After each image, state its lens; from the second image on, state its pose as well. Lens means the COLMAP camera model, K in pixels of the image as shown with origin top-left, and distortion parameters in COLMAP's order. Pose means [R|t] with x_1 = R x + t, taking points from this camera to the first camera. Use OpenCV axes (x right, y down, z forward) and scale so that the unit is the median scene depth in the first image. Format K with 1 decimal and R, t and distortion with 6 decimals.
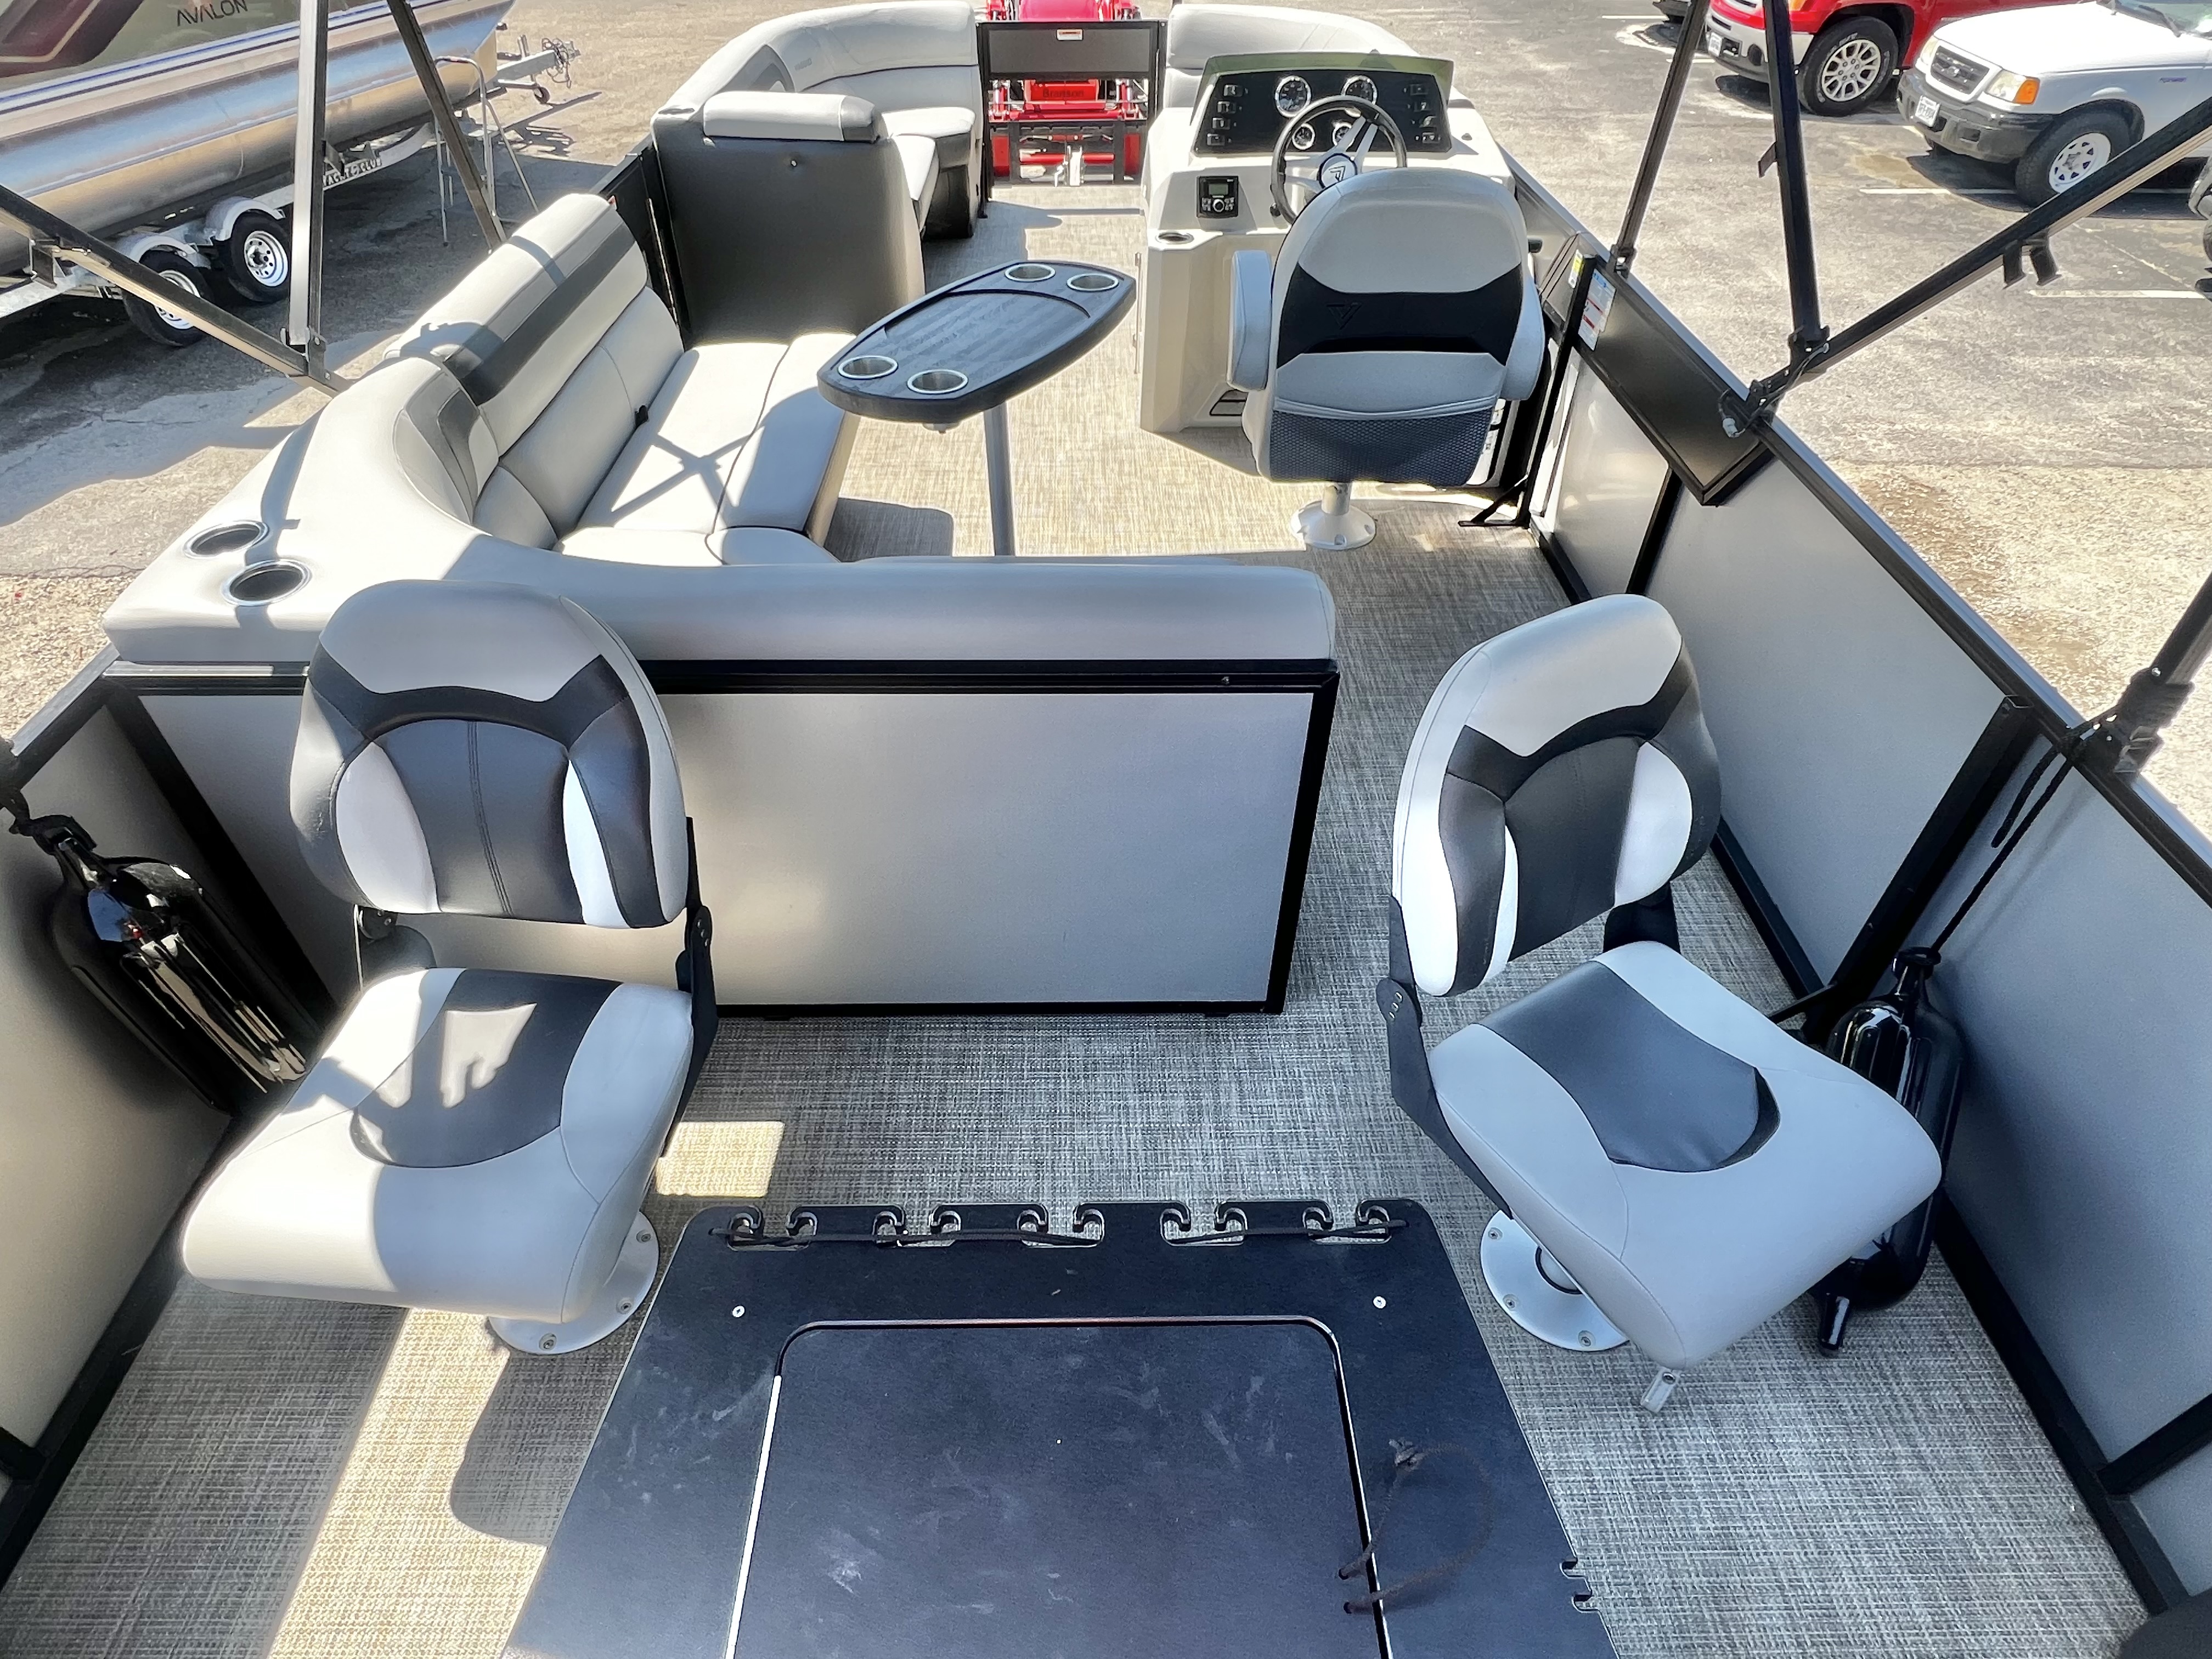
lens RADIAL K [[1203.1, 0, 1091.8], [0, 1203.1, 838.8], [0, 0, 1]] dist [-0.004990, 0.002153]
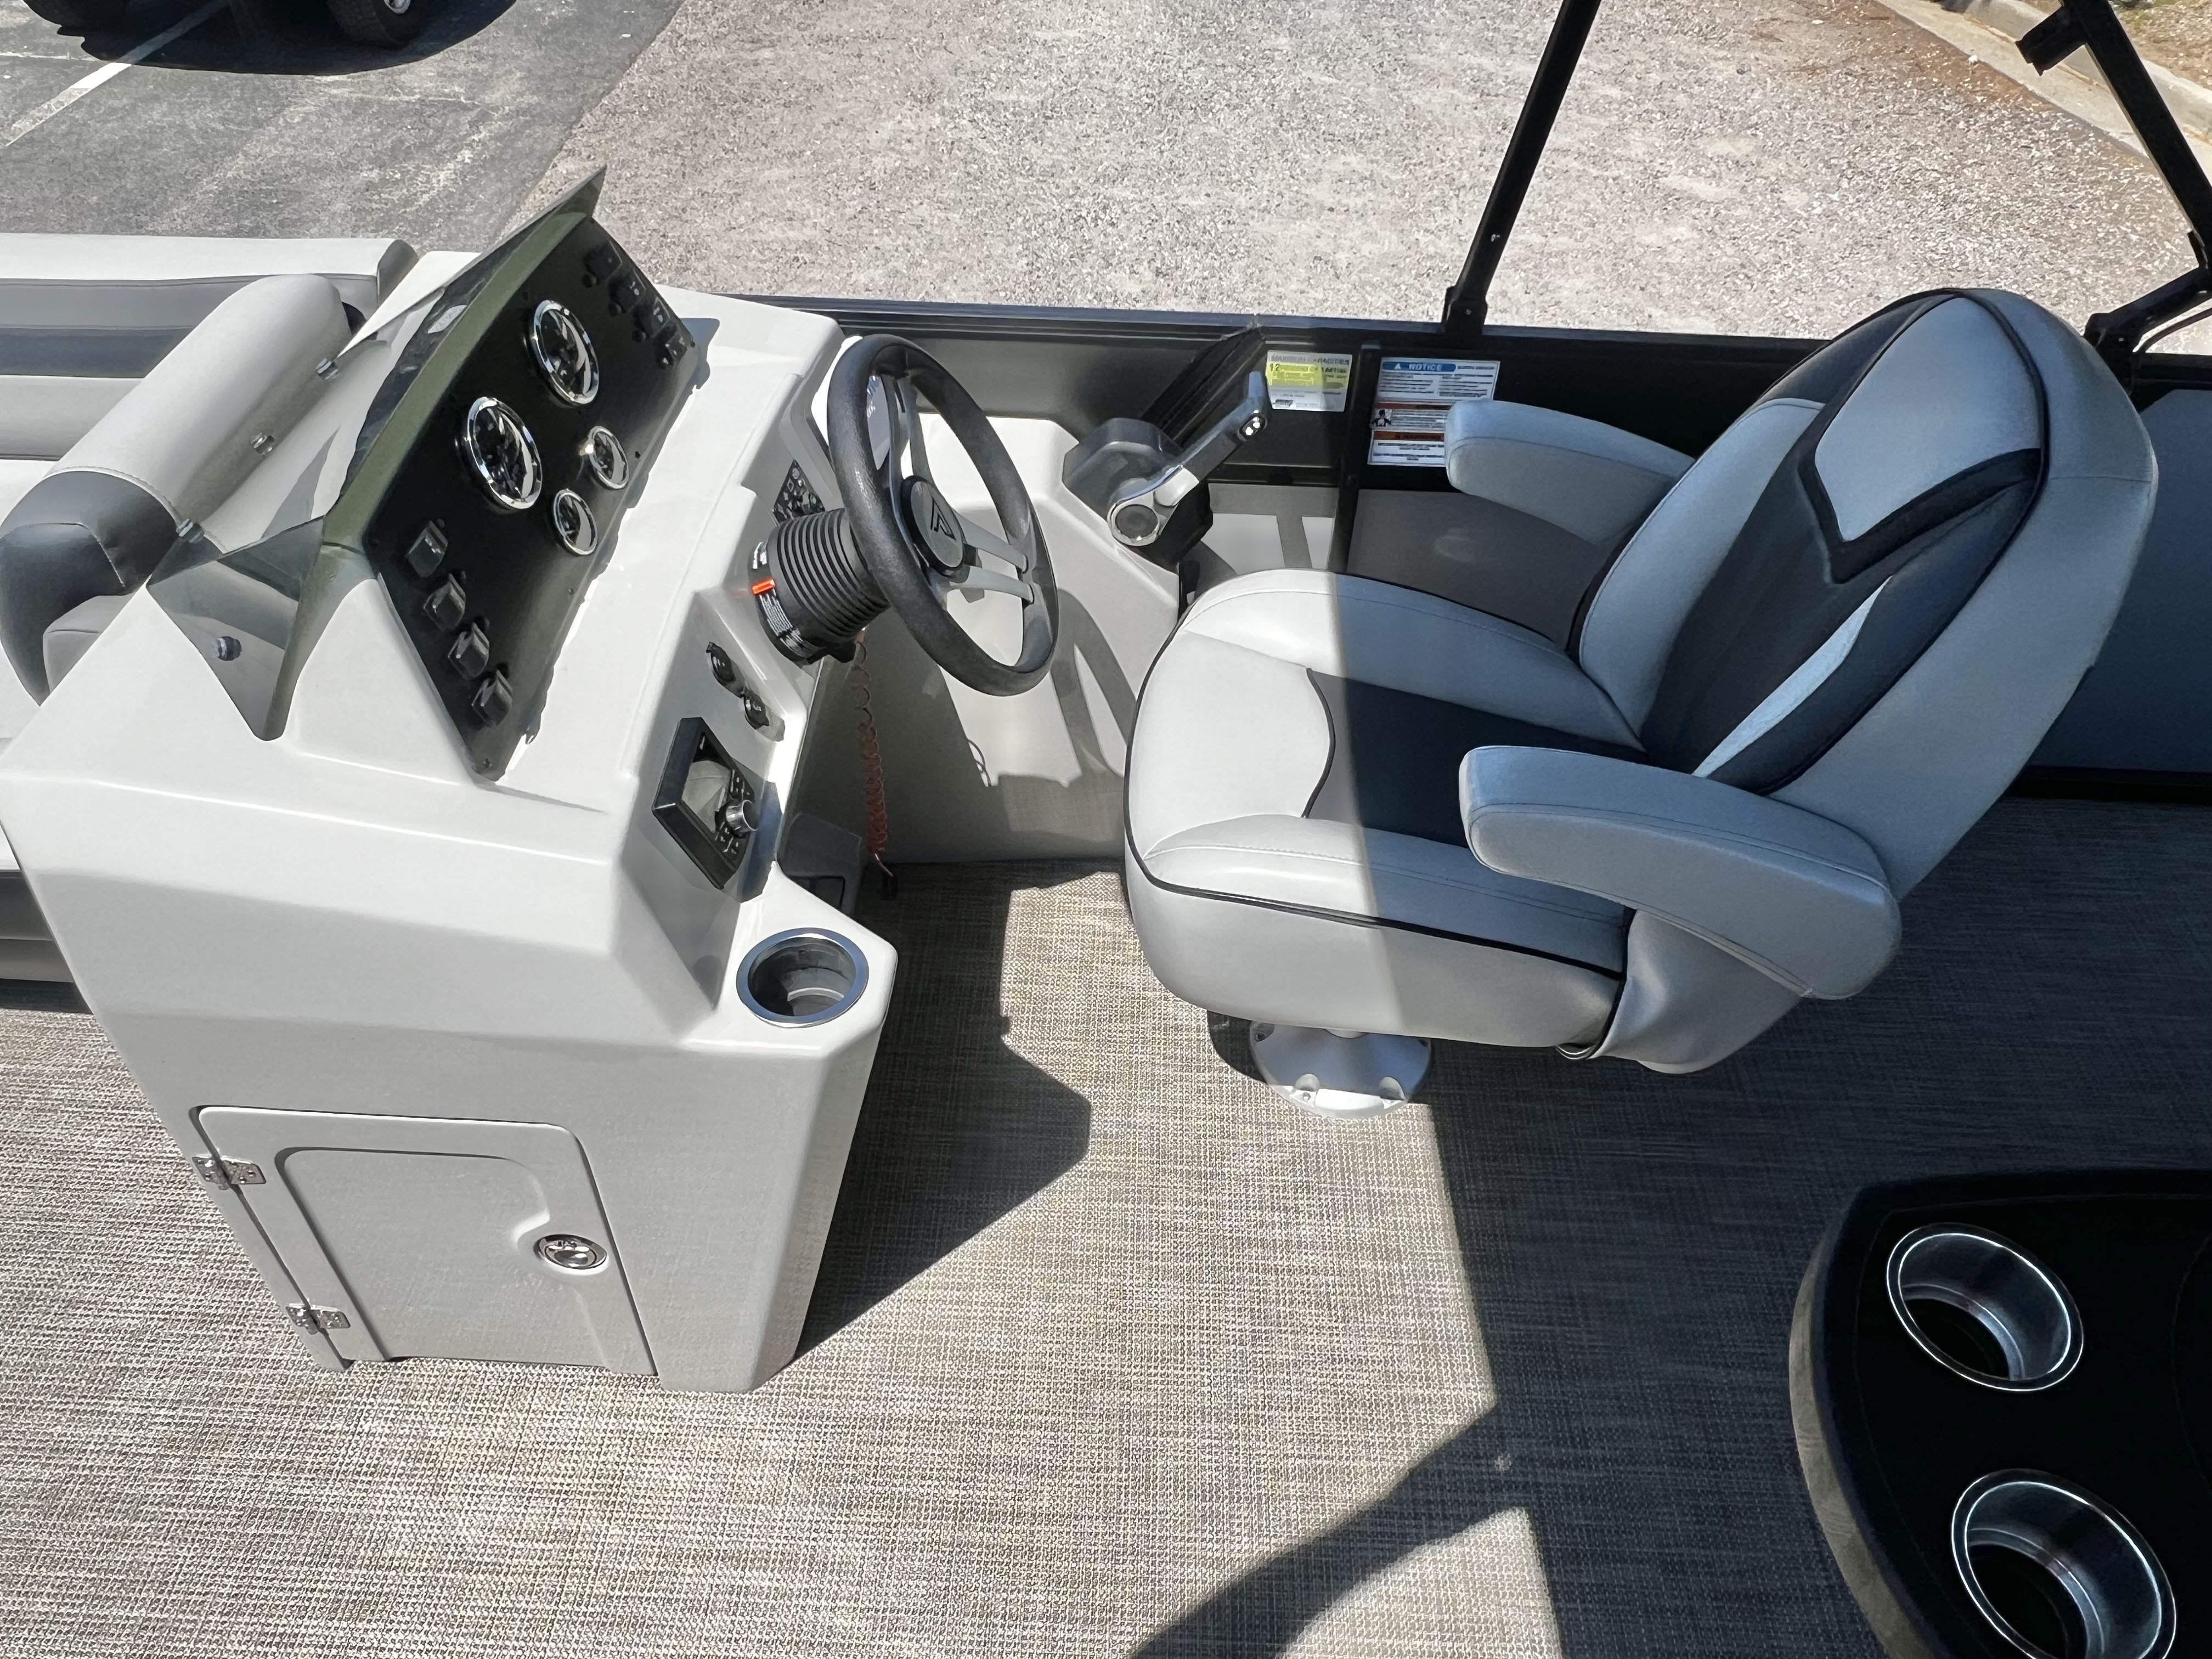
lens RADIAL K [[1560.4, 0, 1100.4], [0, 1560.4, 835.0], [0, 0, 1]] dist [-0.000689, -0.002446]
pose [[0.051637, -0.691626, 0.720408, -0.272315], [0.659646, 0.565227, 0.495364, -0.984385], [-0.749800, 0.449635, 0.485415, 1.094887]]
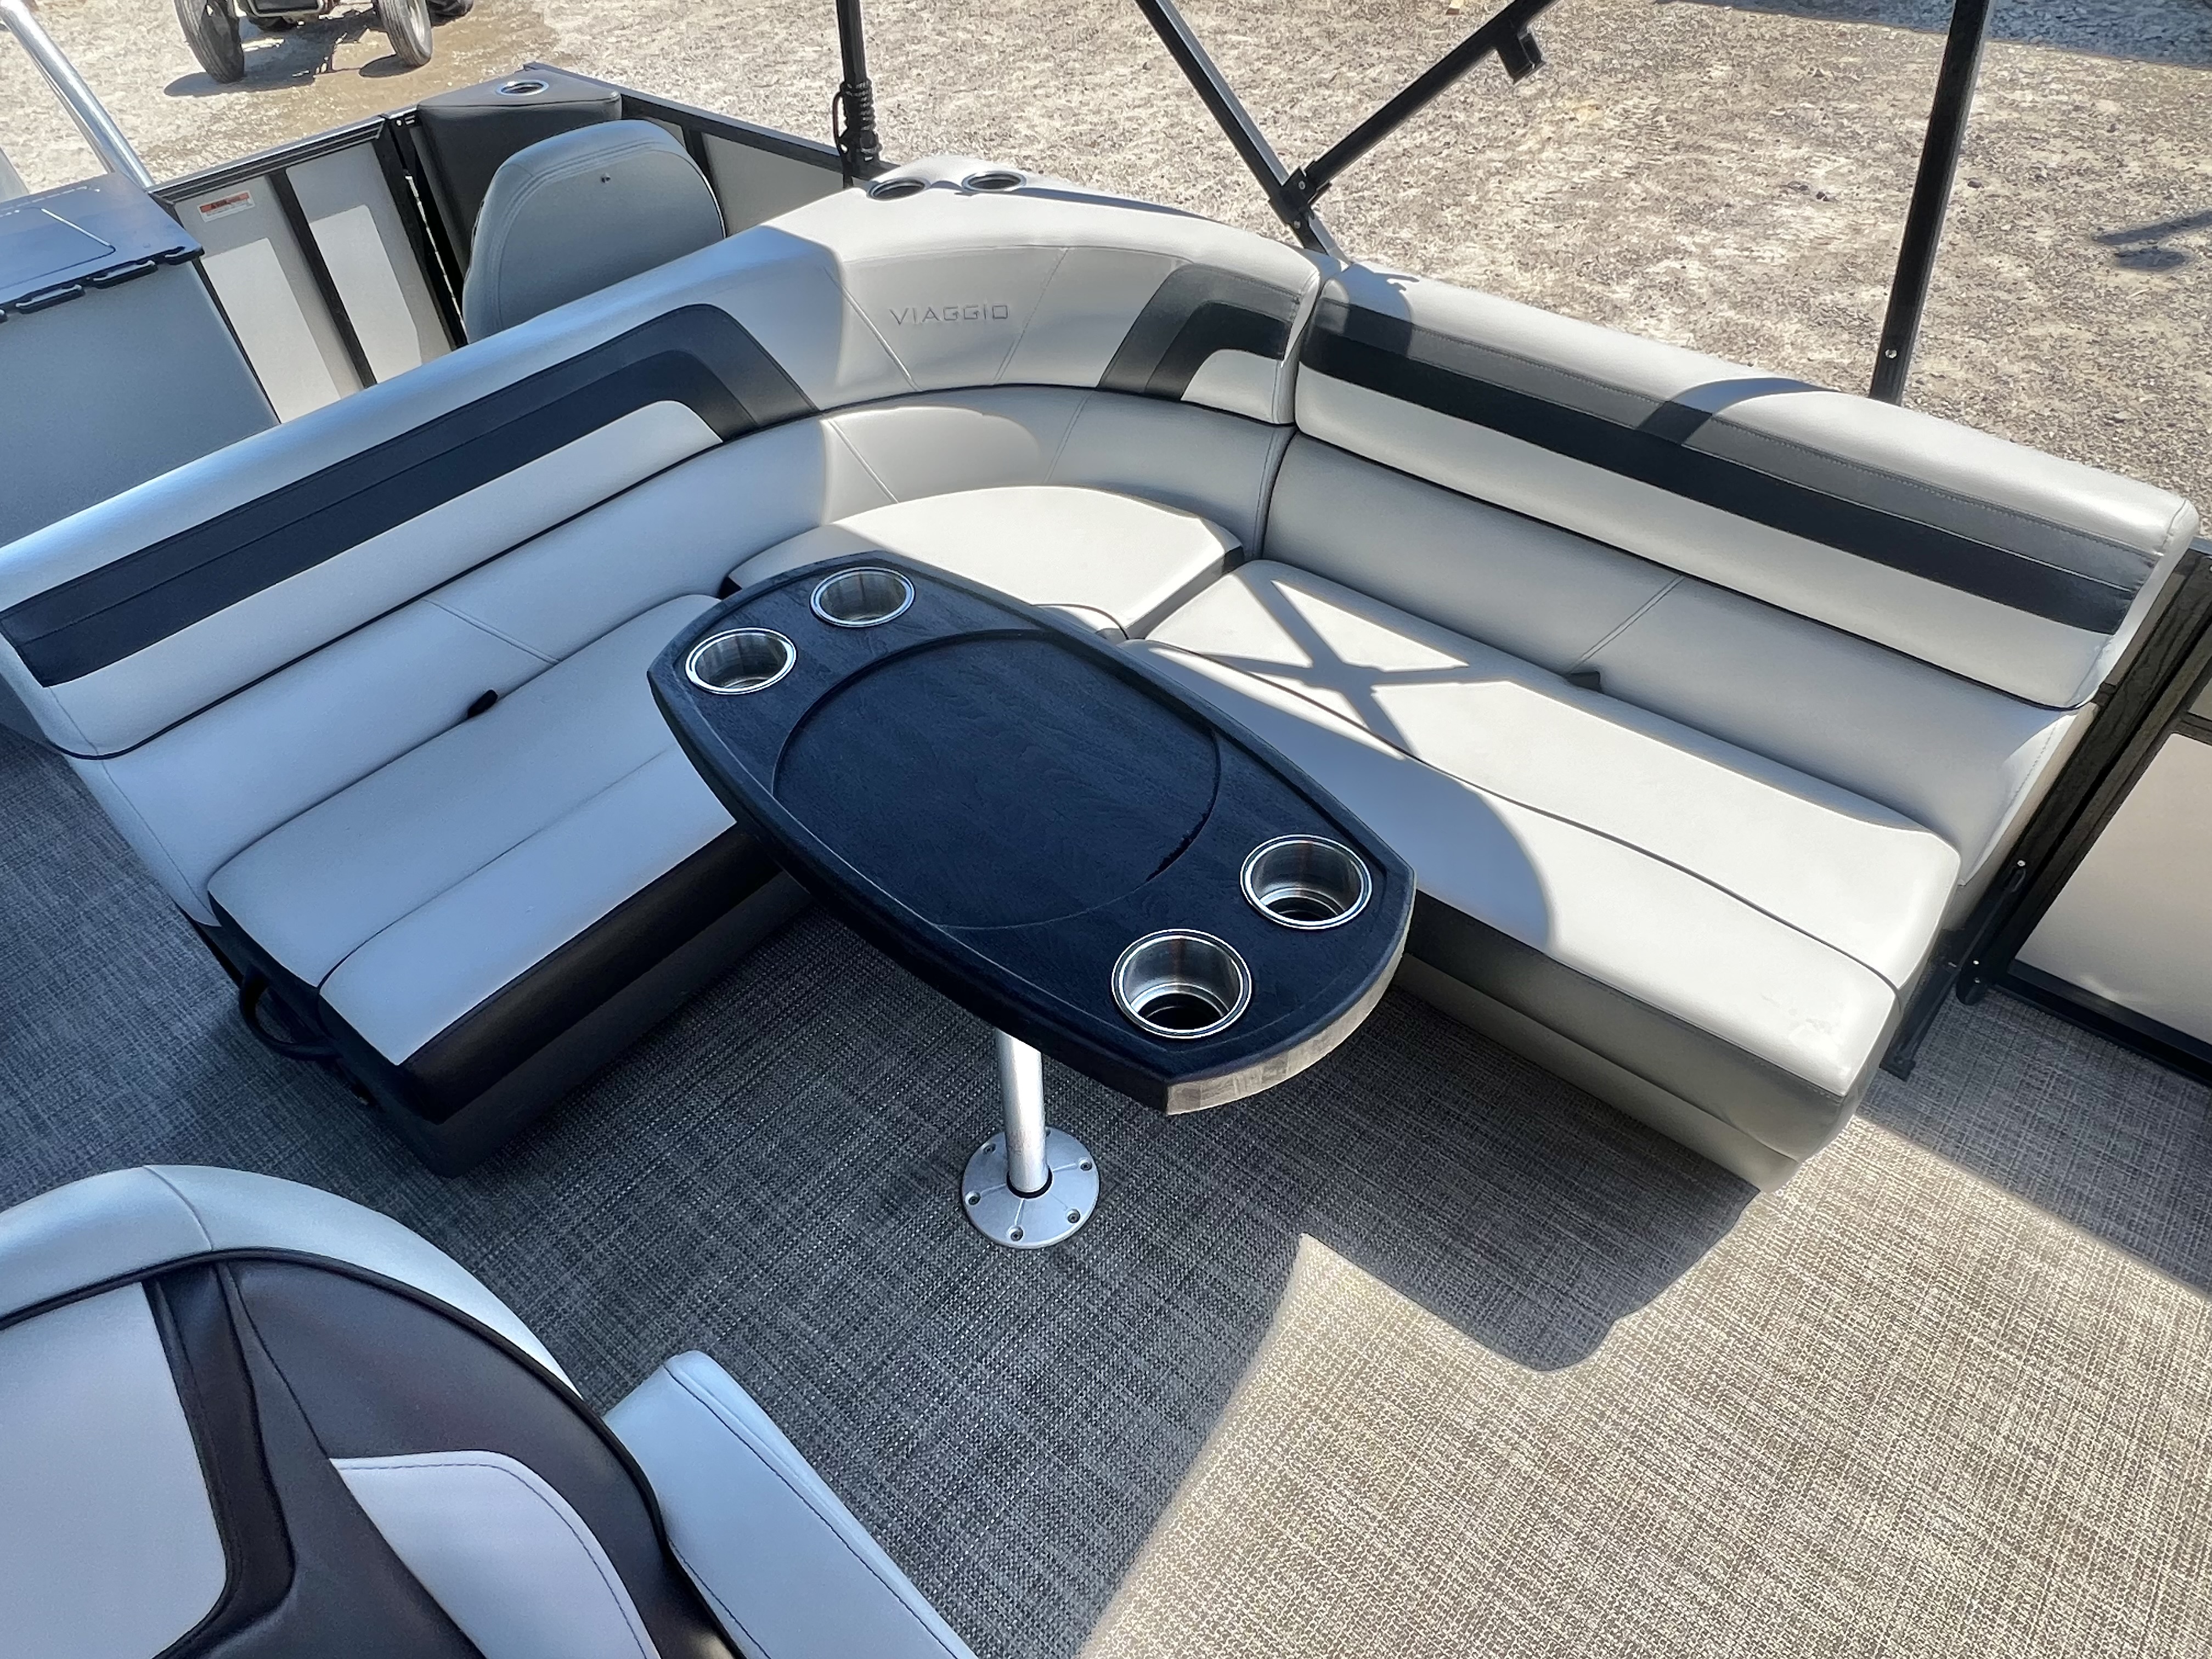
lens RADIAL K [[1355.7, 0, 1120.8], [0, 1355.7, 836.2], [0, 0, 1]] dist [0.001987, -0.003099]
pose [[-0.649031, 0.544289, -0.531515, 0.189129], [-0.494958, 0.228463, 0.838345, -0.953300], [0.577733, 0.807189, 0.121120, 1.065454]]
